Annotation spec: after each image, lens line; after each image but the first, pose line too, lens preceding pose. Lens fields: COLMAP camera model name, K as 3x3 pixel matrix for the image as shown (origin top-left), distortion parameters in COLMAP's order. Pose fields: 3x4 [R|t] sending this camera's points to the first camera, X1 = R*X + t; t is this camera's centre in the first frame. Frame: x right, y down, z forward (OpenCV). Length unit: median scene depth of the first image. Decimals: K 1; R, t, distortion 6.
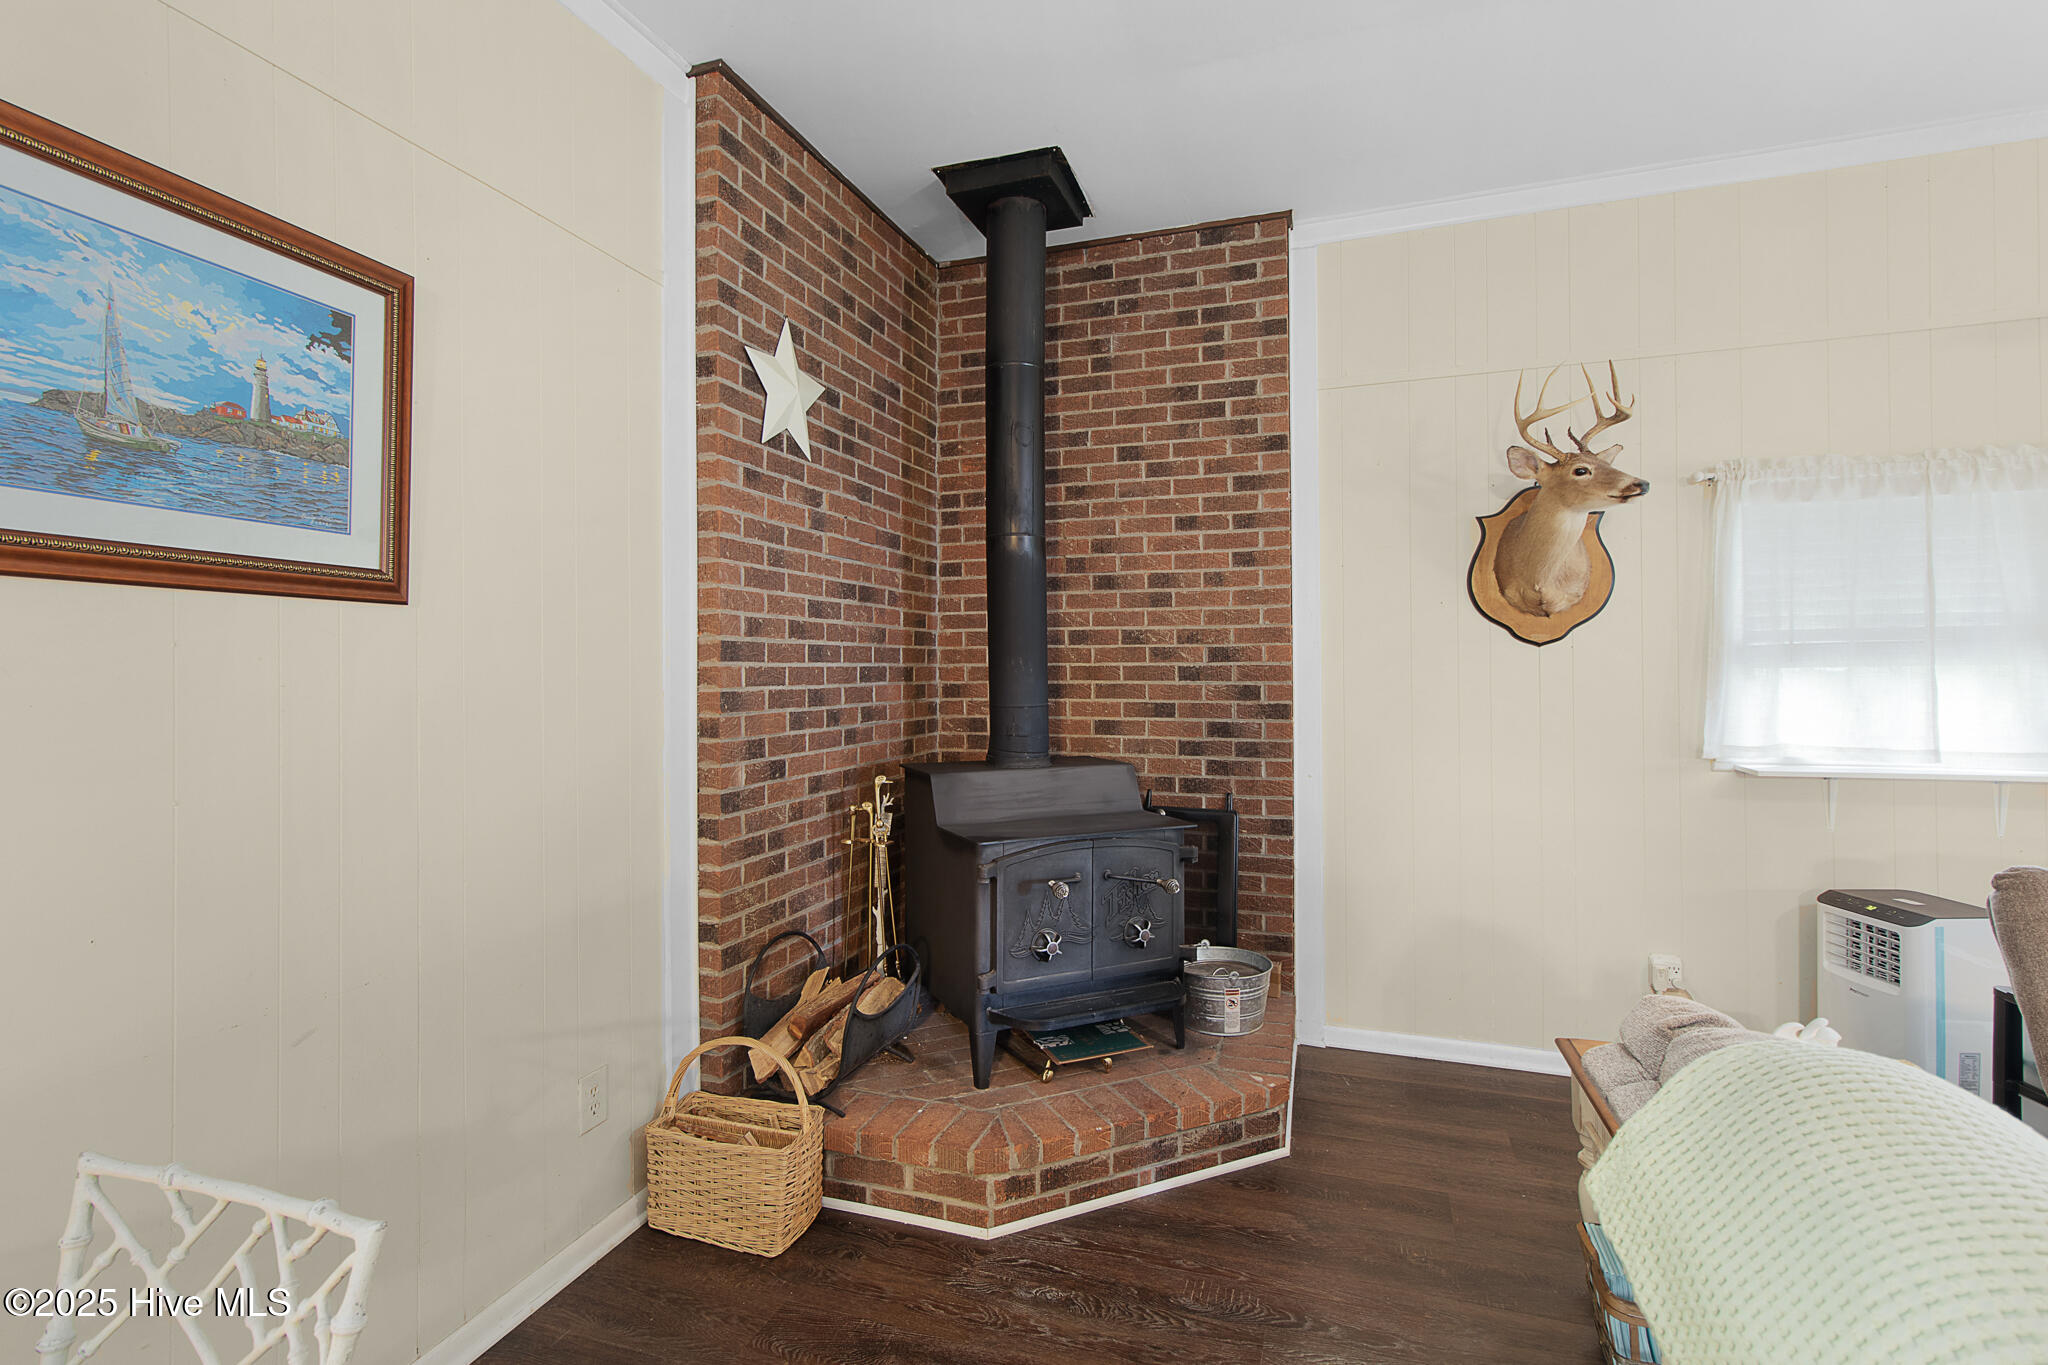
lens RADIAL K [[954.2, 0, 1042.2], [0, 954.2, 653.8], [0, 0, 1]] dist [0.006995, 0.000341]
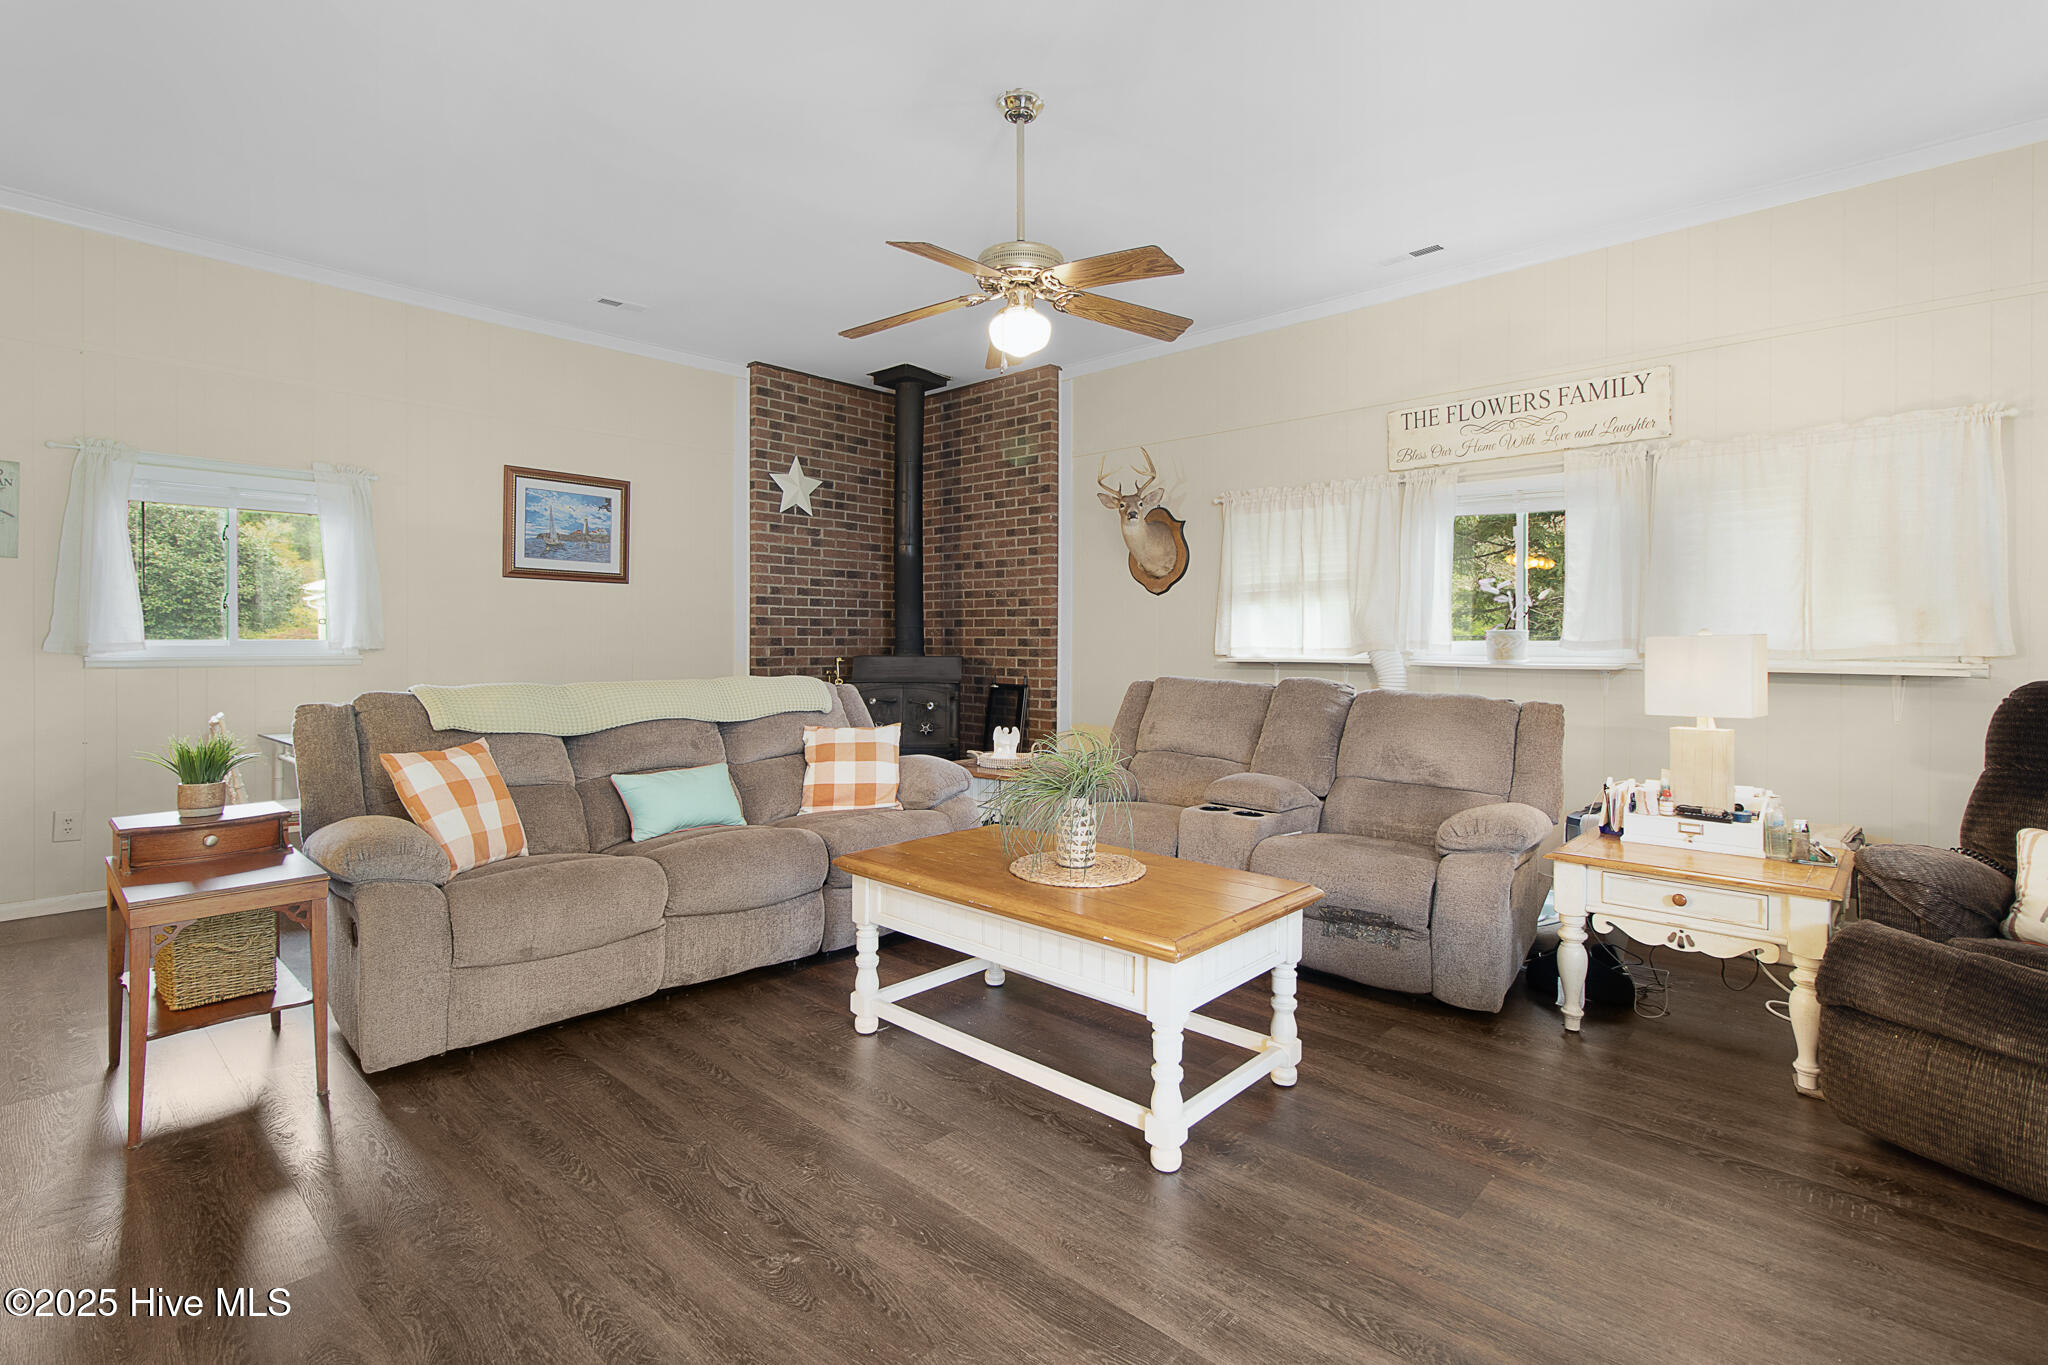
lens RADIAL K [[961.1, 0, 1028.8], [0, 961.1, 628.8], [0, 0, 1]] dist [-0.001262, -0.000417]
pose [[0.914918, 0.000763, -0.403640, 1.044324], [0.000783, 0.999993, 0.003667, 0.049752], [0.403640, -0.003671, 0.914911, -0.787261]]
